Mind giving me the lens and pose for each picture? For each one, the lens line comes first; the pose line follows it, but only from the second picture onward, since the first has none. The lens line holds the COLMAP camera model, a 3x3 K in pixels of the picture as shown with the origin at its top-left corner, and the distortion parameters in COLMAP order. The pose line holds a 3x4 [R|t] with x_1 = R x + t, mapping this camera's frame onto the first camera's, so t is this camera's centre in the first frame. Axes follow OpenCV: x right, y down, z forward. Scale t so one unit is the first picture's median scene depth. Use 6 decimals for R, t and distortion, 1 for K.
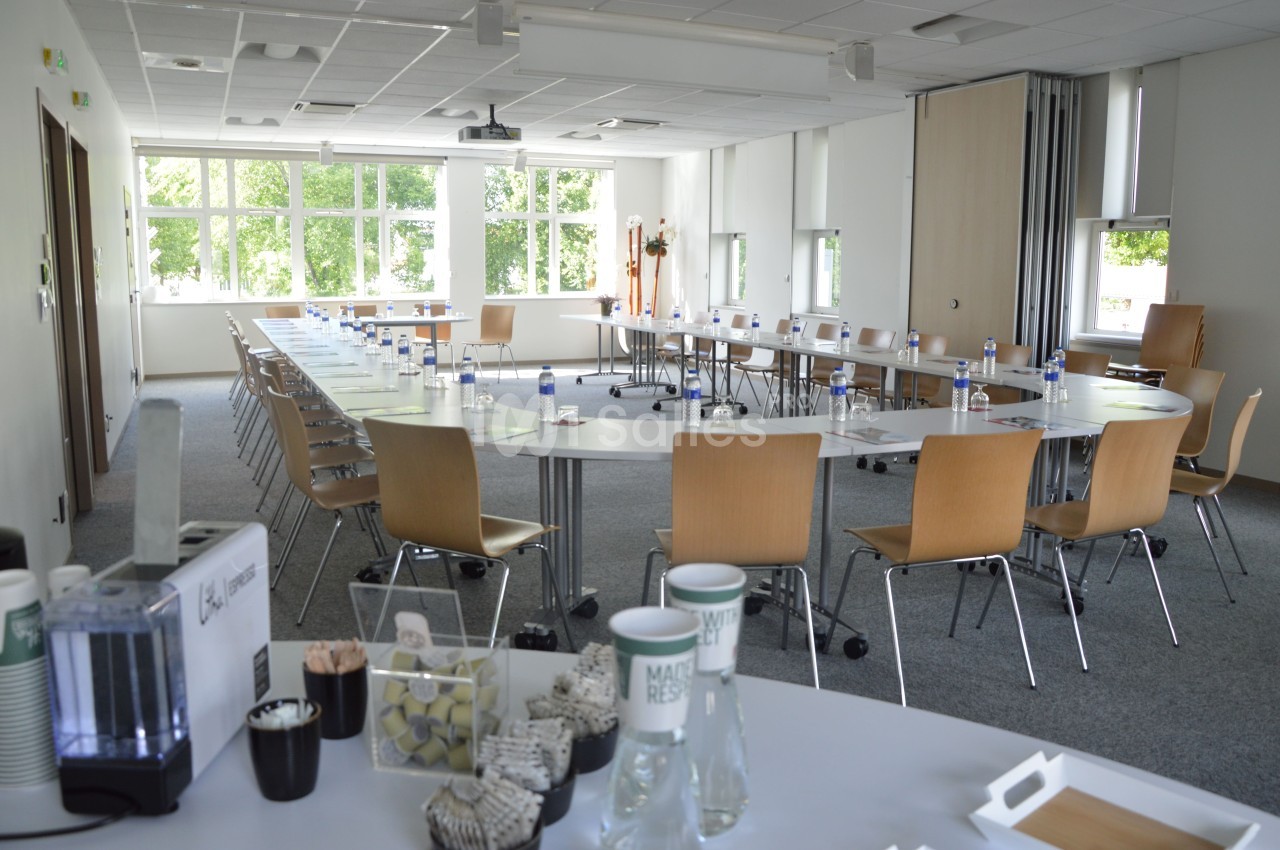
lens RADIAL K [[983.4, 0, 643.8], [0, 983.4, 418.7], [0, 0, 1]] dist [-0.147428, 0.108662]
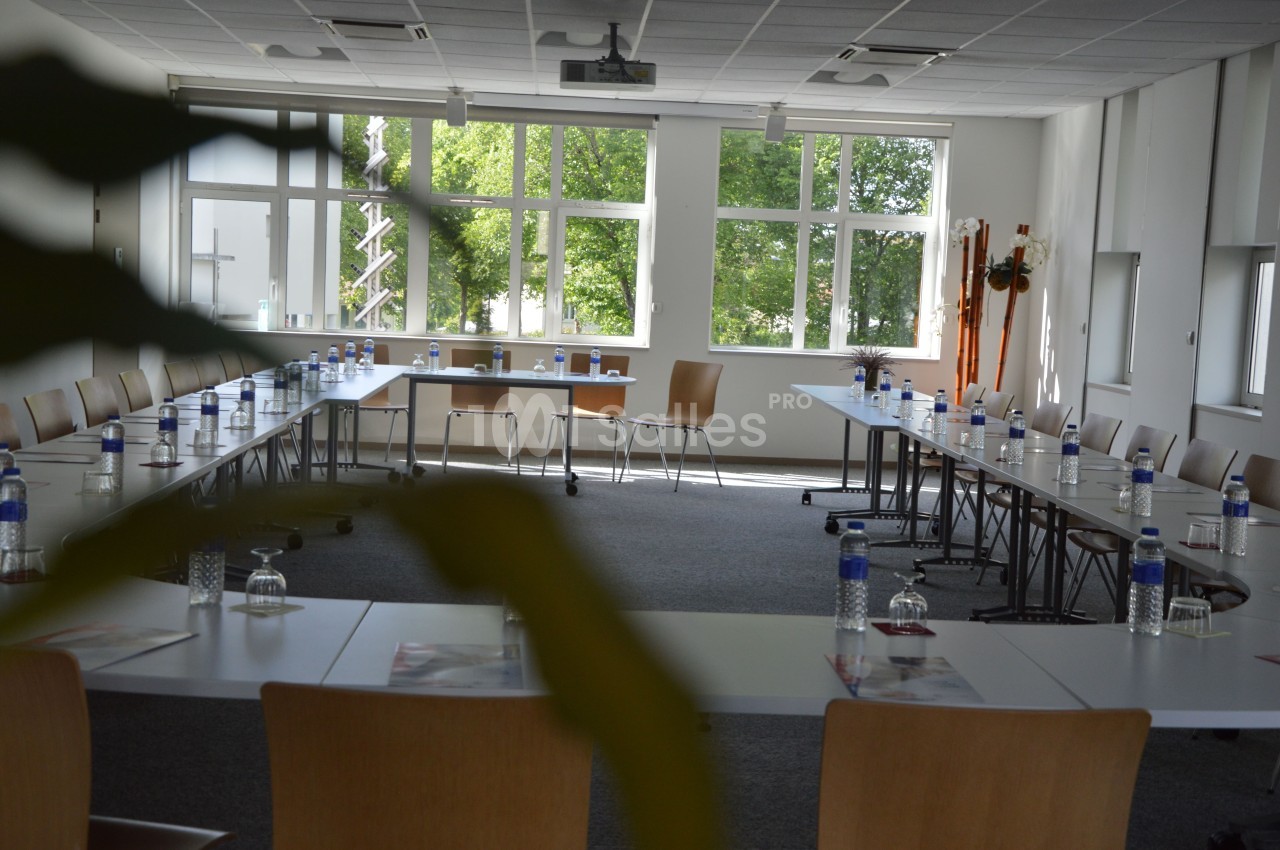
lens RADIAL K [[1555.0, 0, 640.0], [0, 1555.0, 425.0], [0, 0, 1]] dist [0.013303, 0.297312]
pose [[0.925200, 0.066970, -0.373524, 0.180030], [-0.094717, 0.993905, -0.056410, -0.019849], [0.367469, 0.087570, 0.925904, 0.105060]]
